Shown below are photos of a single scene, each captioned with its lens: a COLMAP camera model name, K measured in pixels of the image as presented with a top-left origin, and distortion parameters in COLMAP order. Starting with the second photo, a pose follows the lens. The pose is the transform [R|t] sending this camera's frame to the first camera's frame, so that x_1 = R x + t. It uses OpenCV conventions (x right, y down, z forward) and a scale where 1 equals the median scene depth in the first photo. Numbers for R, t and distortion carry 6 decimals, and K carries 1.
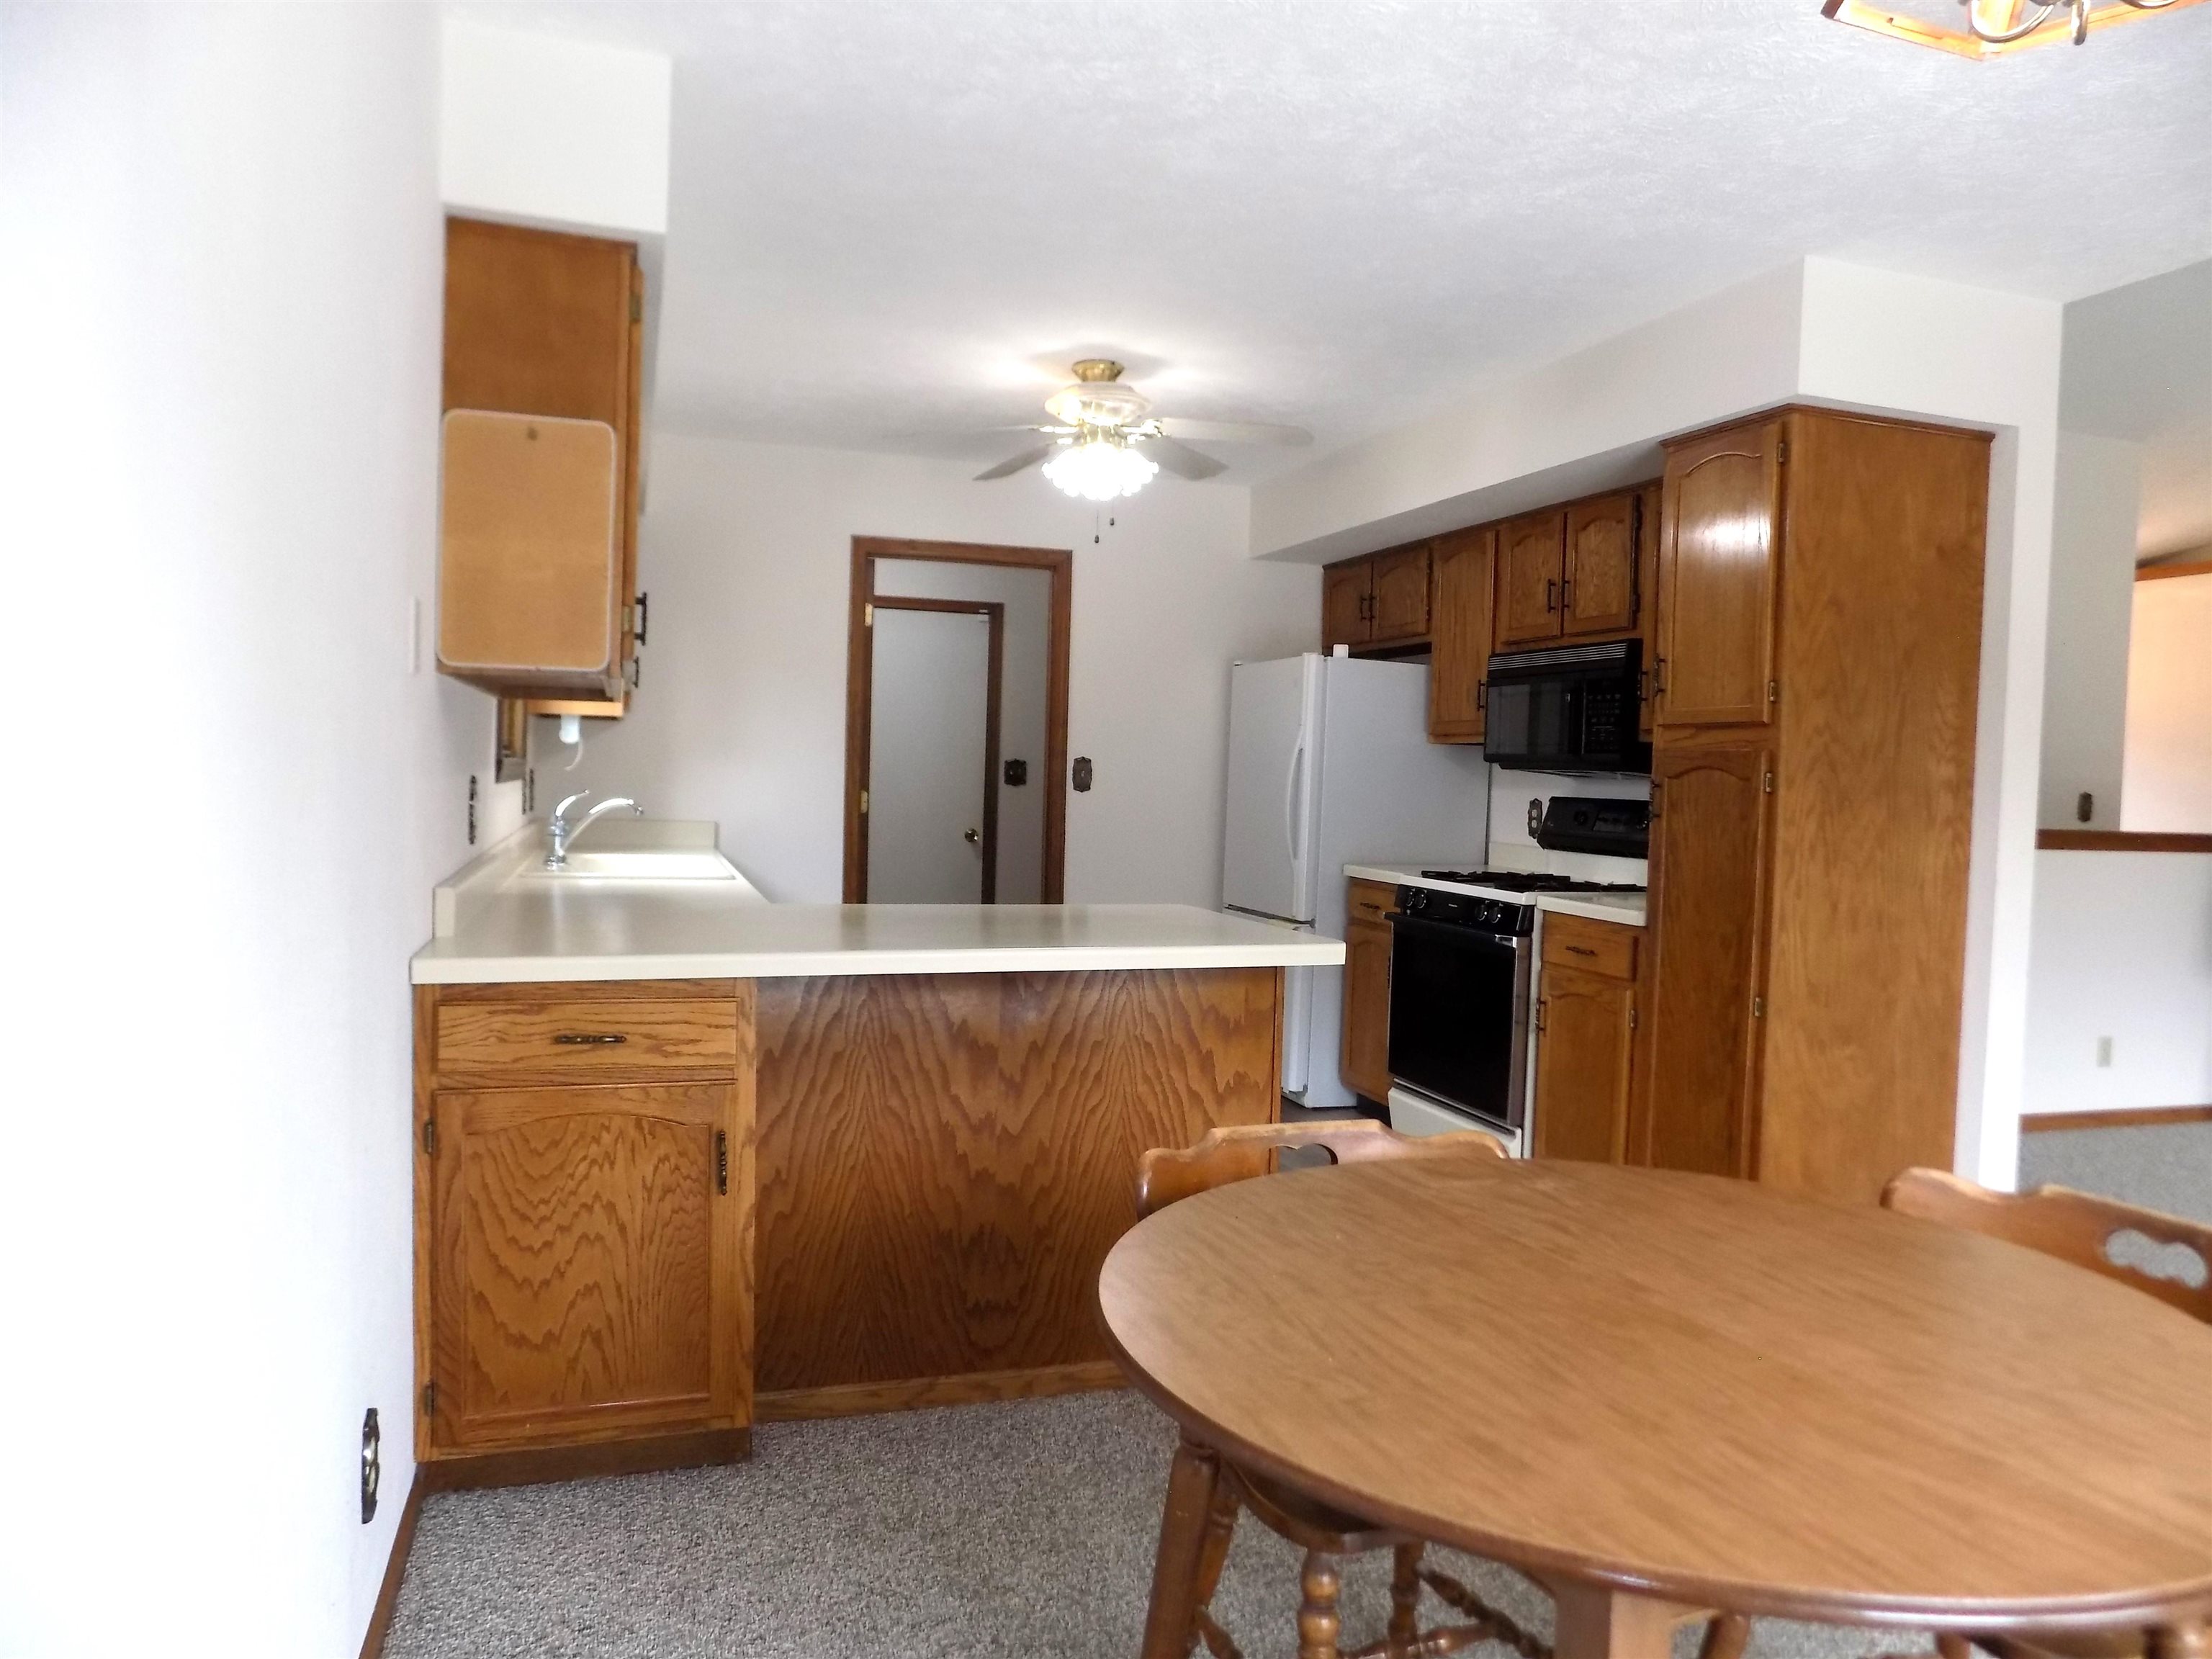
lens RADIAL K [[1502.8, 0, 1115.7], [0, 1502.8, 827.7], [0, 0, 1]] dist [-0.059225, 0.063213]
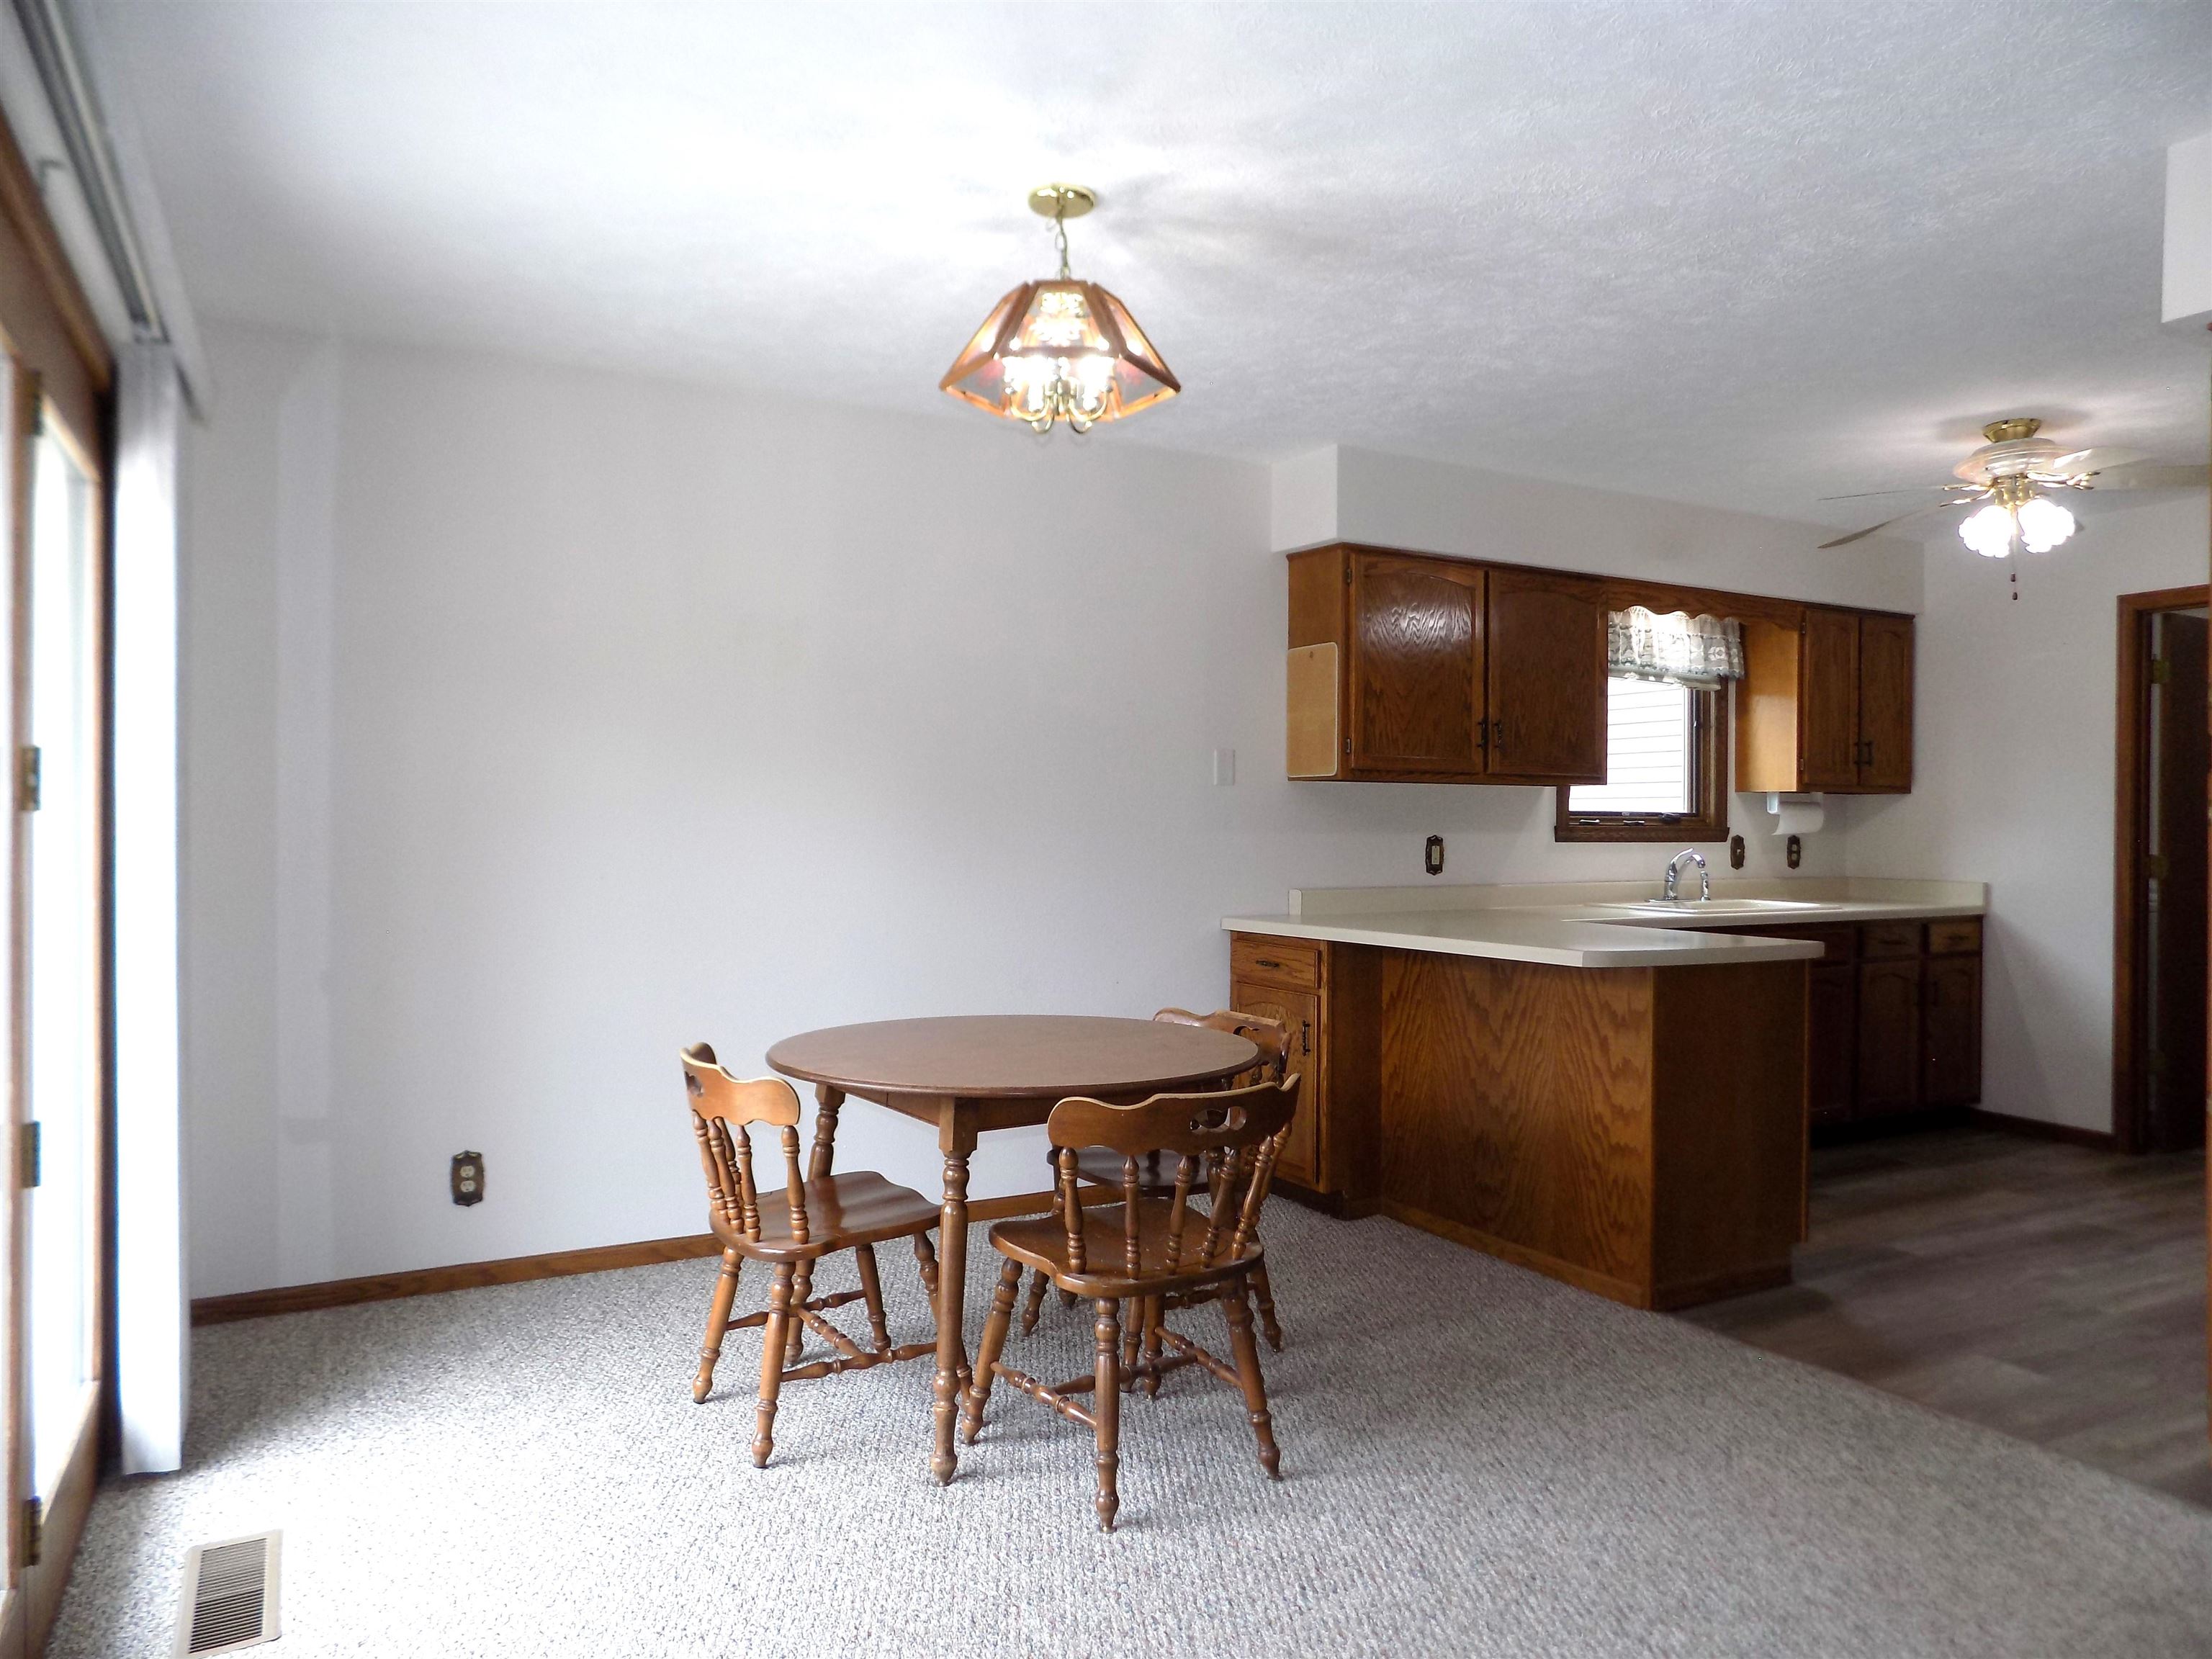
lens RADIAL K [[1502.8, 0, 1115.7], [0, 1502.8, 827.7], [0, 0, 1]] dist [-0.059225, 0.063213]
pose [[0.184867, -0.026061, -0.982418, 1.039634], [-0.037798, 0.998720, -0.033606, 0.023454], [0.982036, 0.043346, 0.183645, 0.283596]]
